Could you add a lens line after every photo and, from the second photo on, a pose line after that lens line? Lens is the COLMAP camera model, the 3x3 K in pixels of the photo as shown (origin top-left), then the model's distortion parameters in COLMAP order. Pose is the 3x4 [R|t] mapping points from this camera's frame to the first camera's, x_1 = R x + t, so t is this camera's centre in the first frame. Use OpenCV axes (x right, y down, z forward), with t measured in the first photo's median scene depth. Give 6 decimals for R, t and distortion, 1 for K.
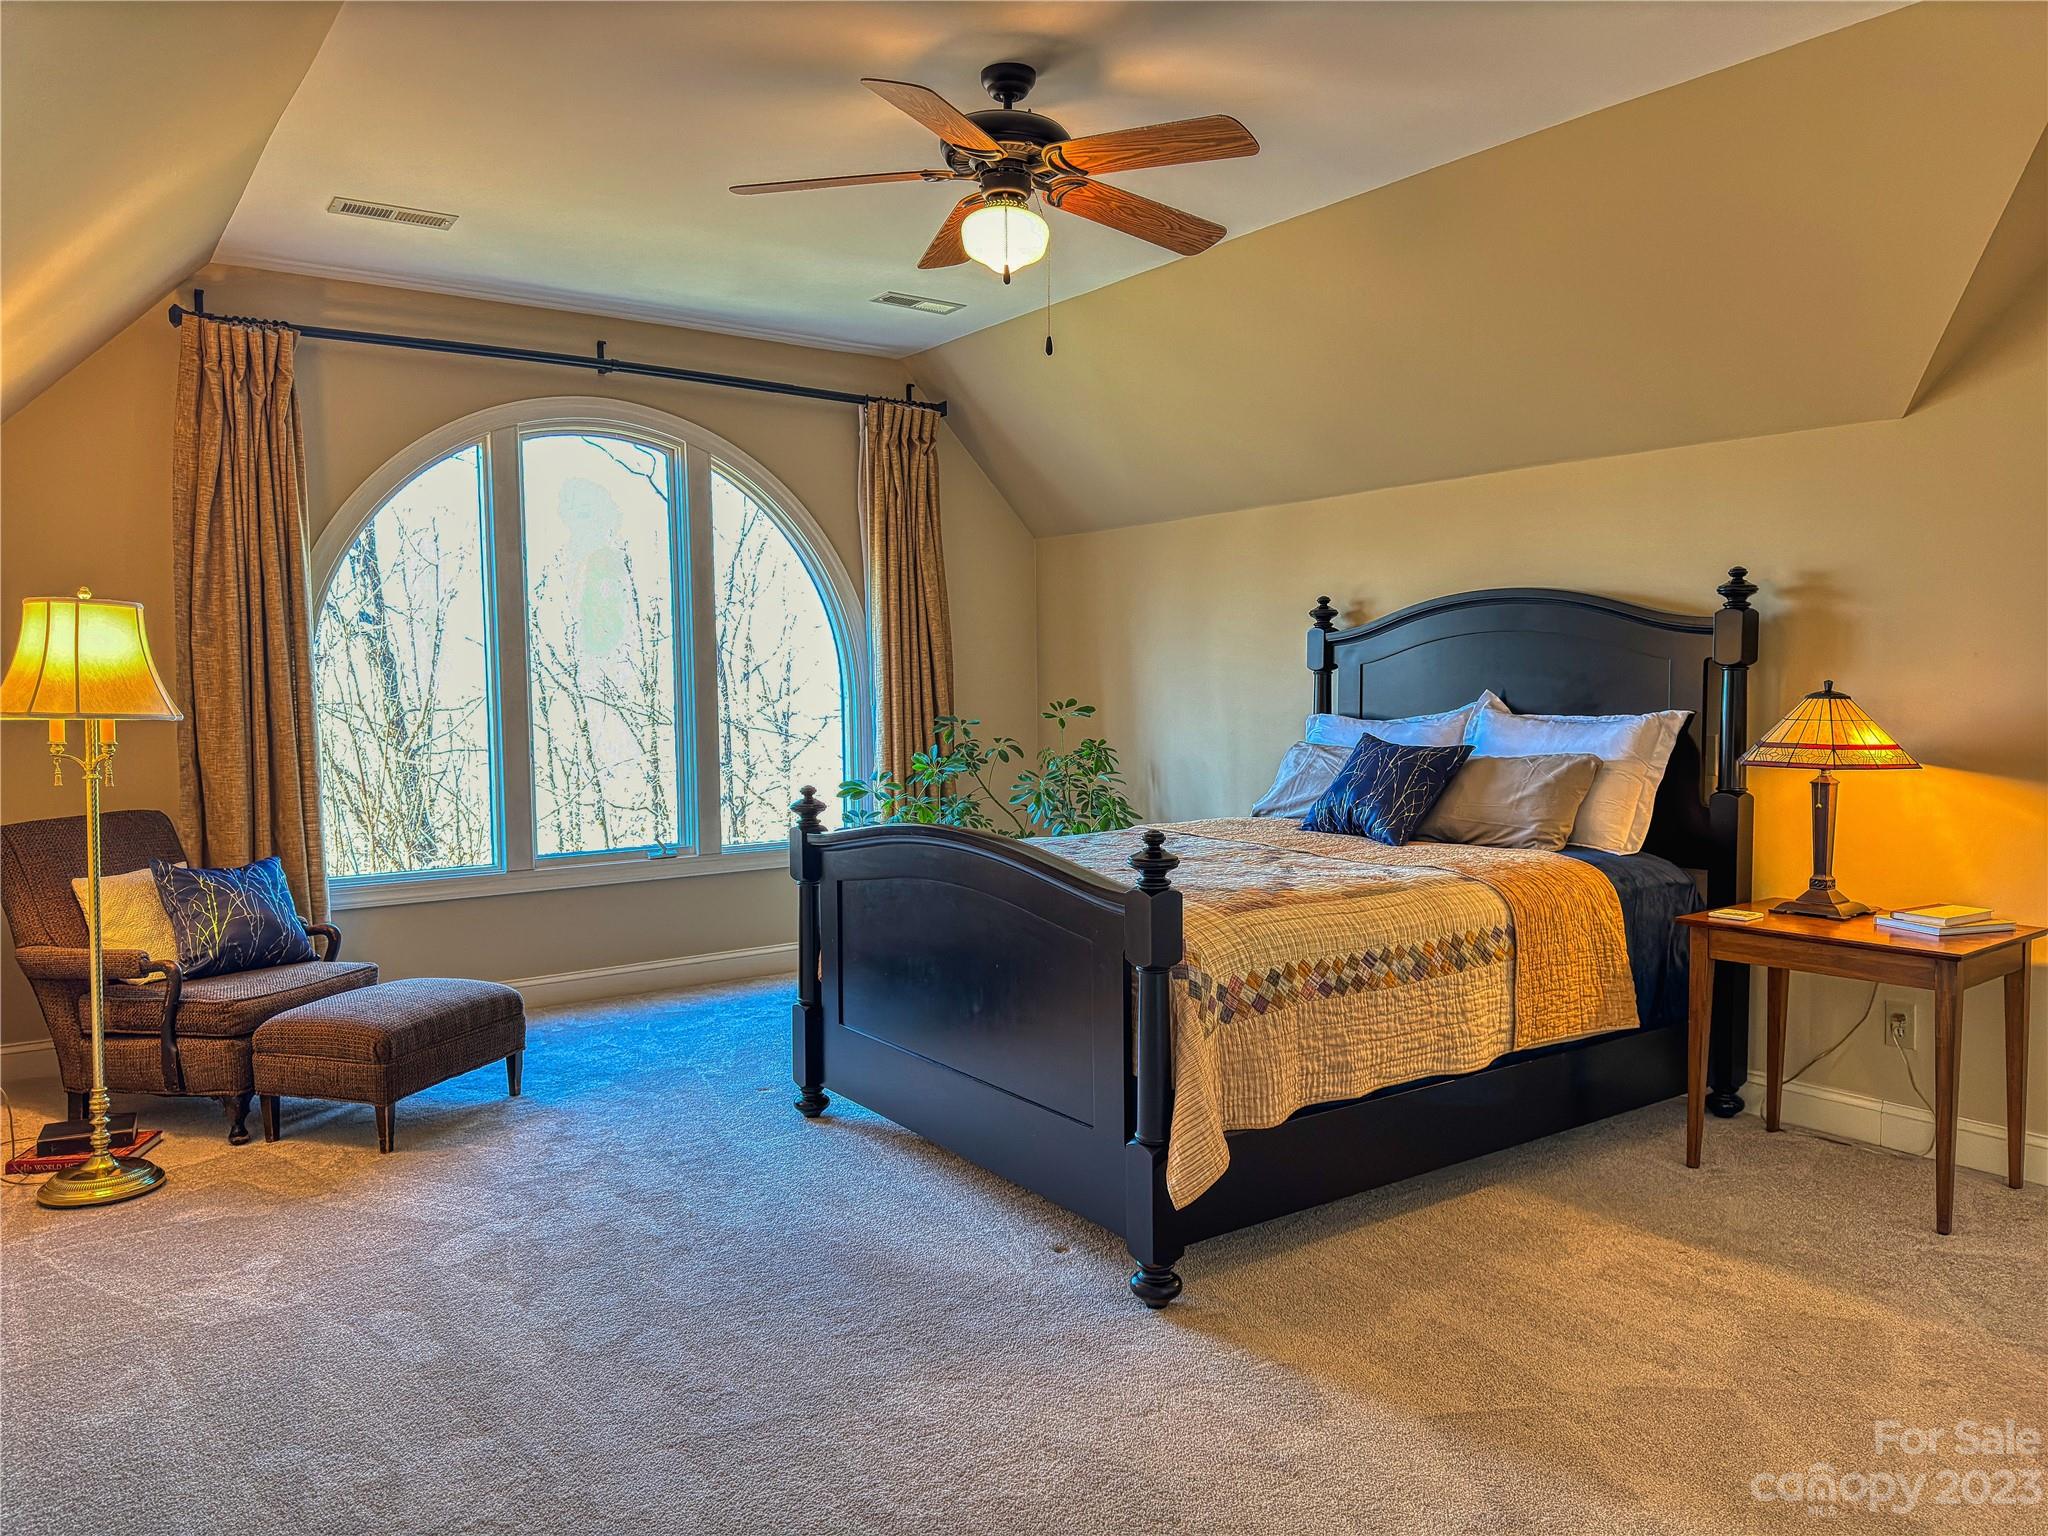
lens RADIAL K [[1436.9, 0, 1024.0], [0, 1436.9, 768.0], [0, 0, 1]] dist [0.029254, -0.001565]
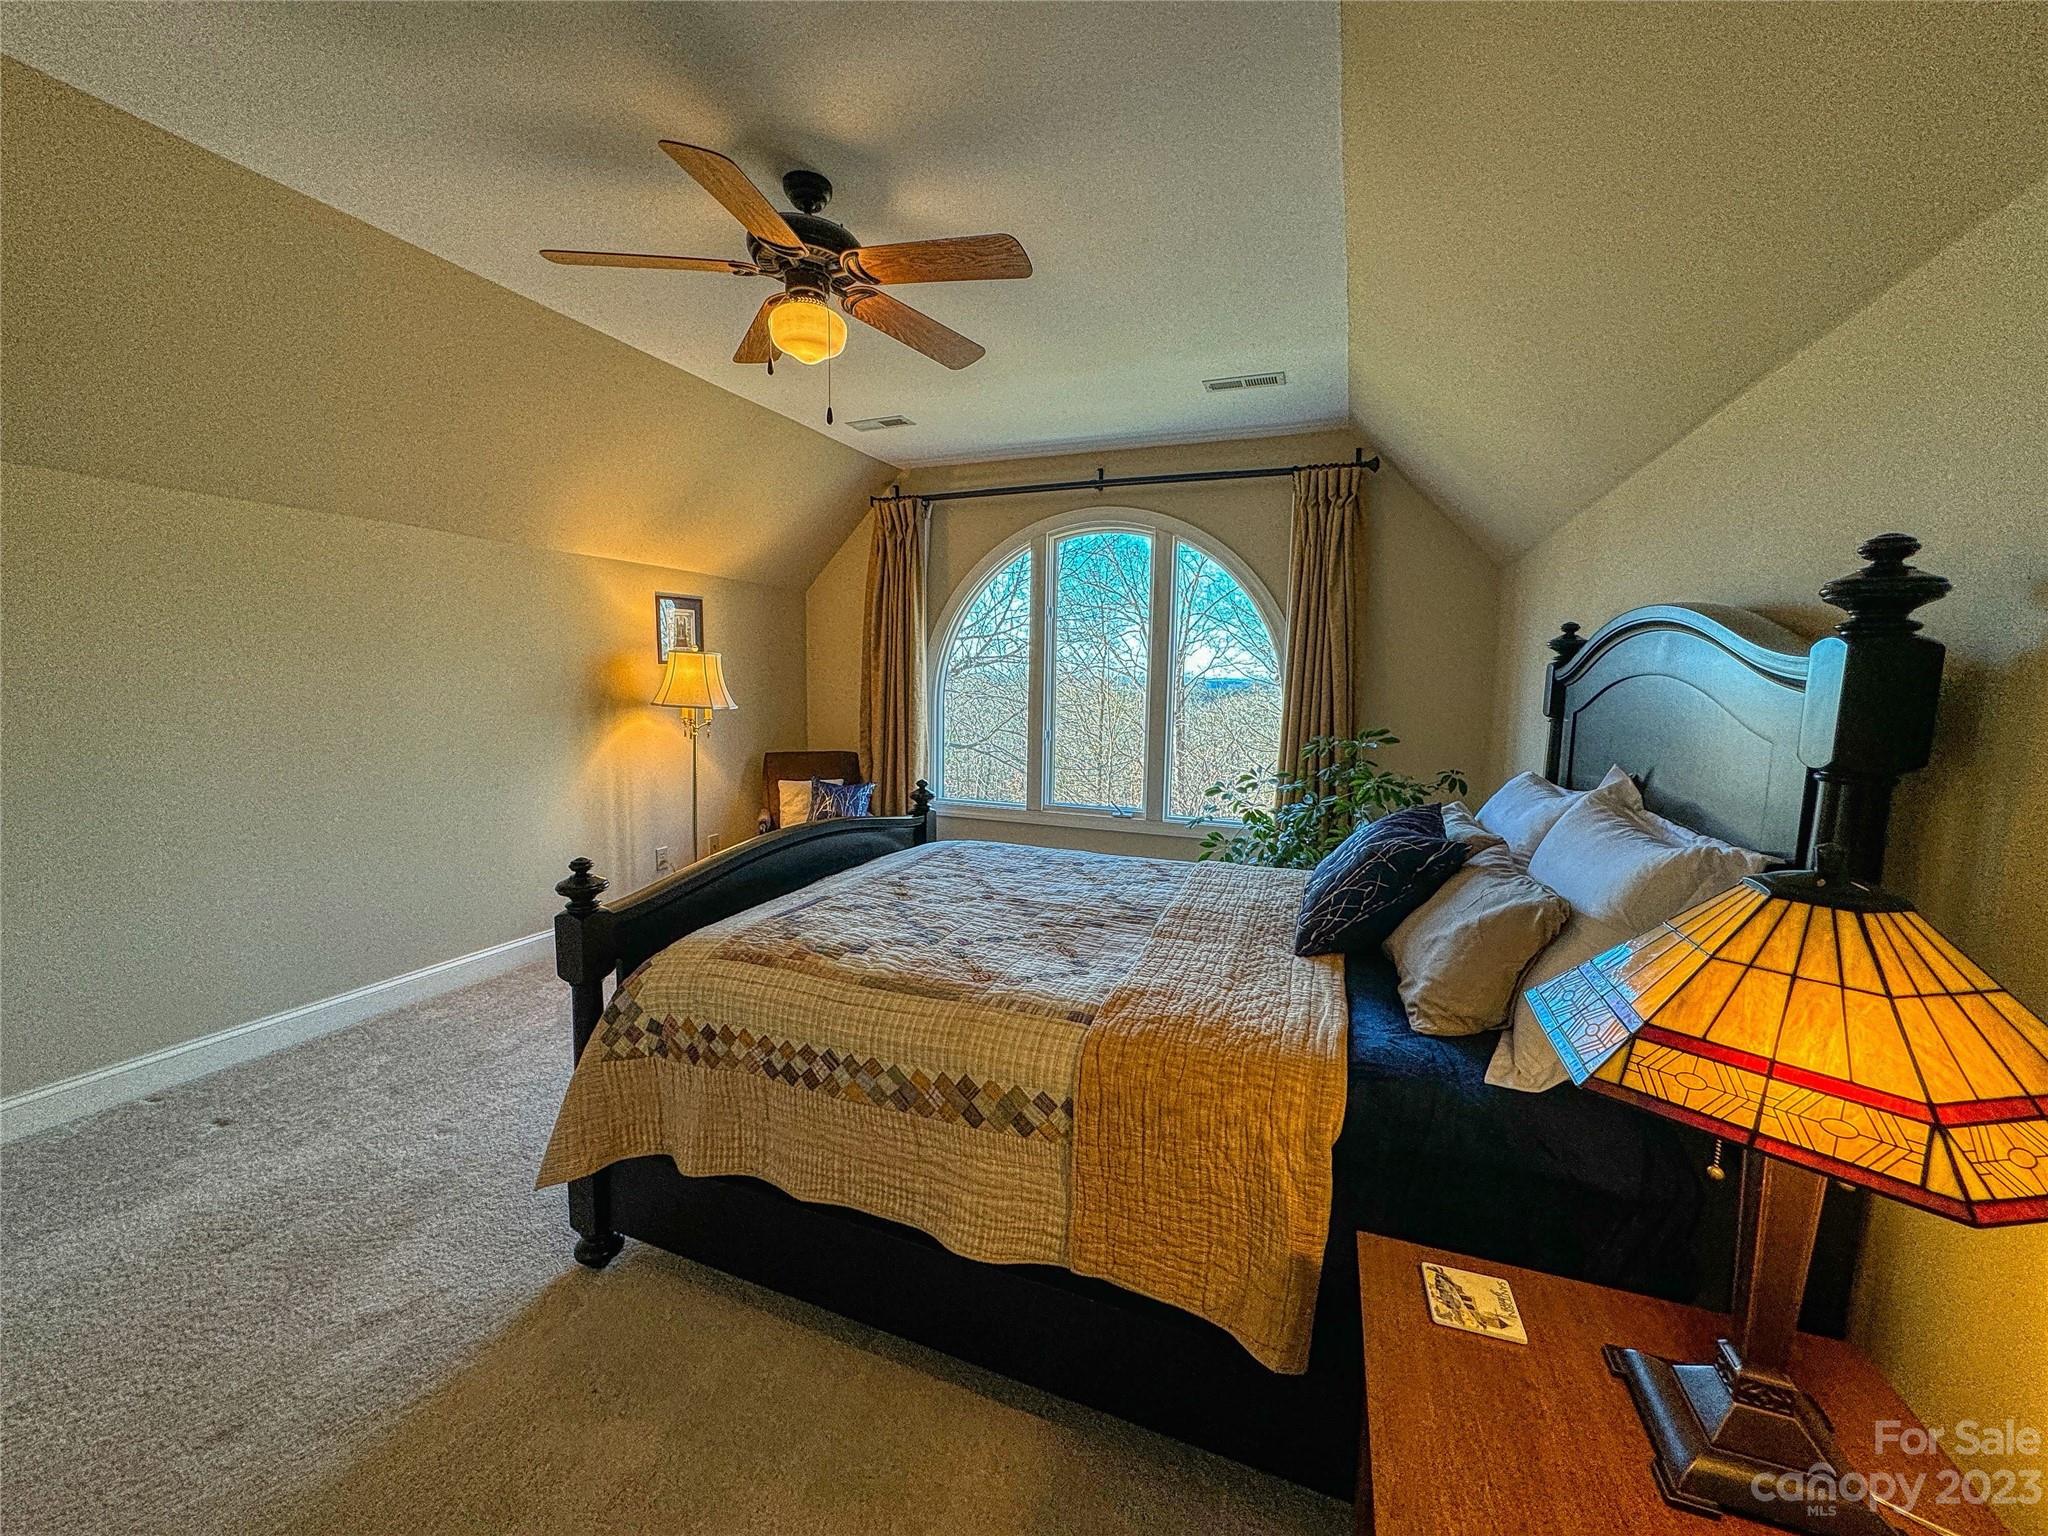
lens RADIAL K [[803.1, 0, 1019.6], [0, 803.1, 780.1], [0, 0, 1]] dist [0.001174, -0.000004]
pose [[0.547084, 0.125421, -0.827629, 0.640025], [-0.073044, 0.992093, 0.102060, -0.087041], [0.833885, 0.004618, 0.551919, 0.773385]]
